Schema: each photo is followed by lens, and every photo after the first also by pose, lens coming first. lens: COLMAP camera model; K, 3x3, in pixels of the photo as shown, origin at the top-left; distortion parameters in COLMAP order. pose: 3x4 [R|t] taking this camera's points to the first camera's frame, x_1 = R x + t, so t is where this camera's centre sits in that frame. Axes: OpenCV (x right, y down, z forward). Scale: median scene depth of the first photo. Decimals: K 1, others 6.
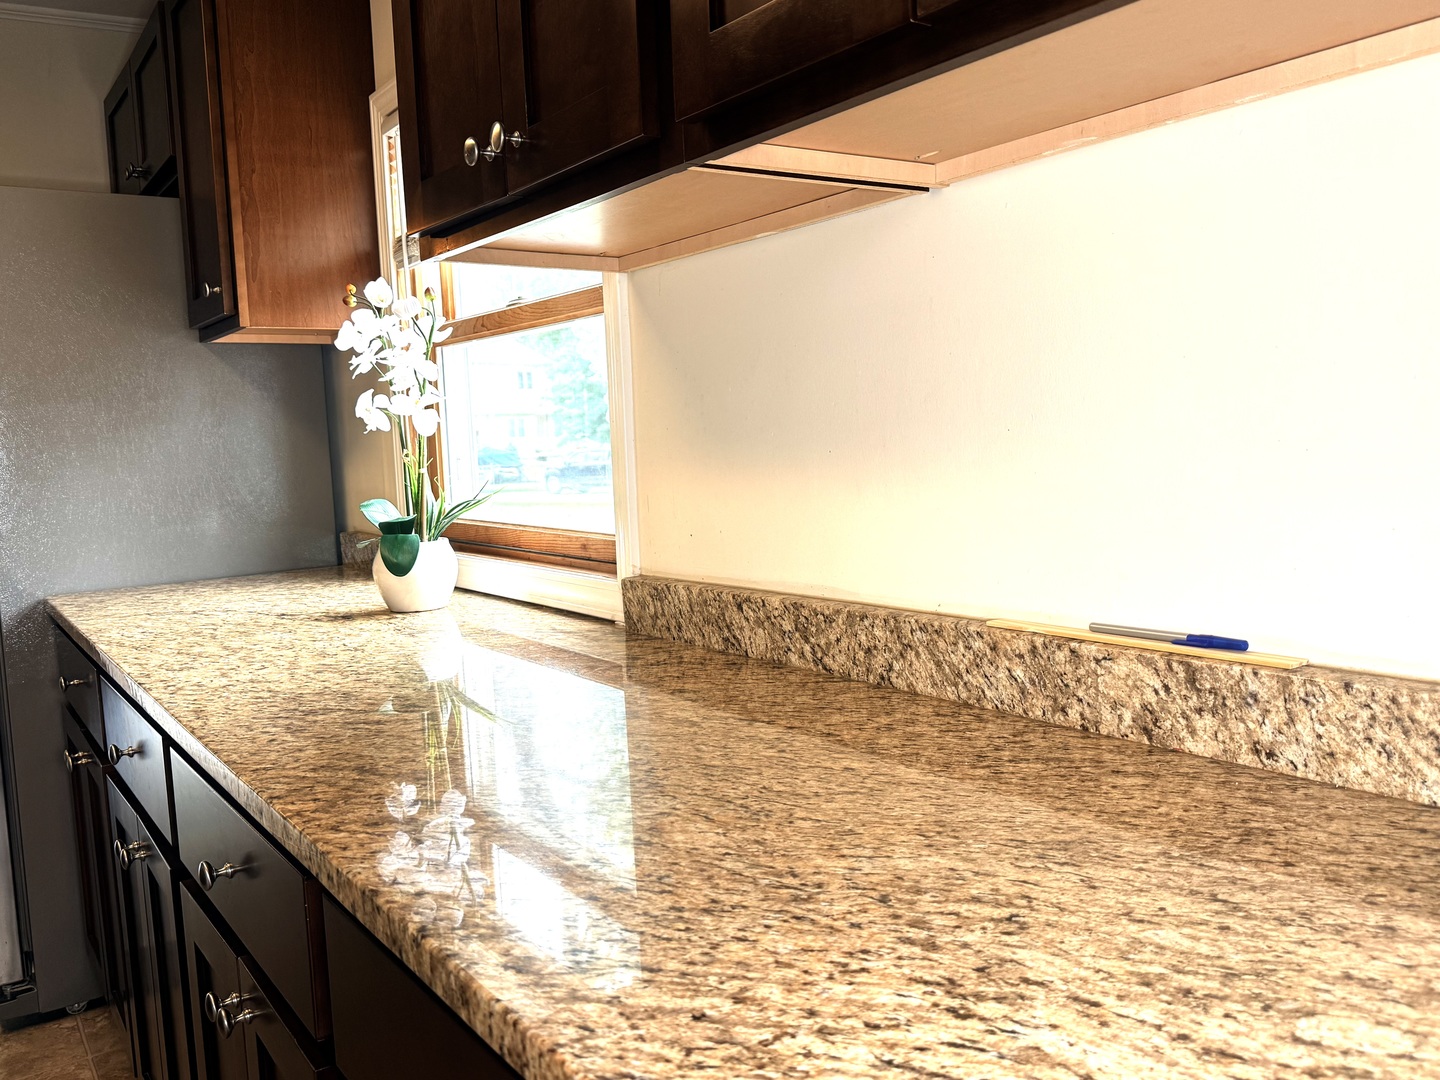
lens RADIAL K [[1177.7, 0, 715.7], [0, 1177.7, 539.6], [0, 0, 1]] dist [0.036883, -0.086051]
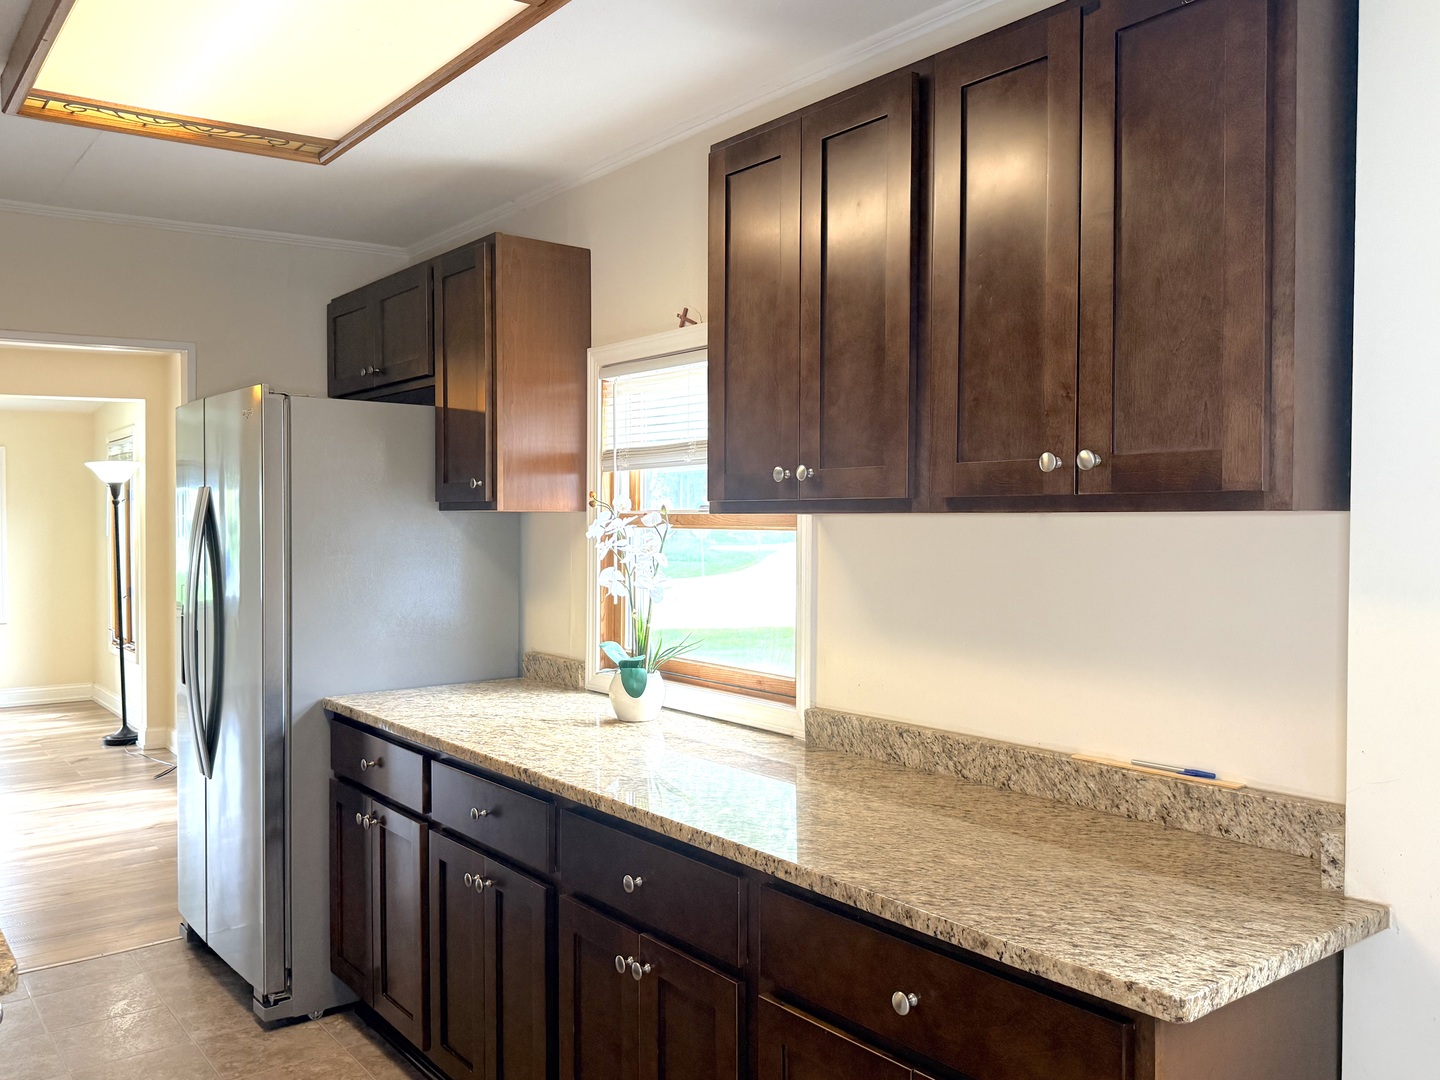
lens RADIAL K [[1177.7, 0, 694.4], [0, 1177.7, 502.0], [0, 0, 1]] dist [0.036883, -0.086051]
pose [[0.998472, 0.044277, 0.033059, -0.483606], [-0.040667, 0.993863, -0.102871, -0.121598], [-0.037411, 0.101370, 0.994145, -0.939399]]
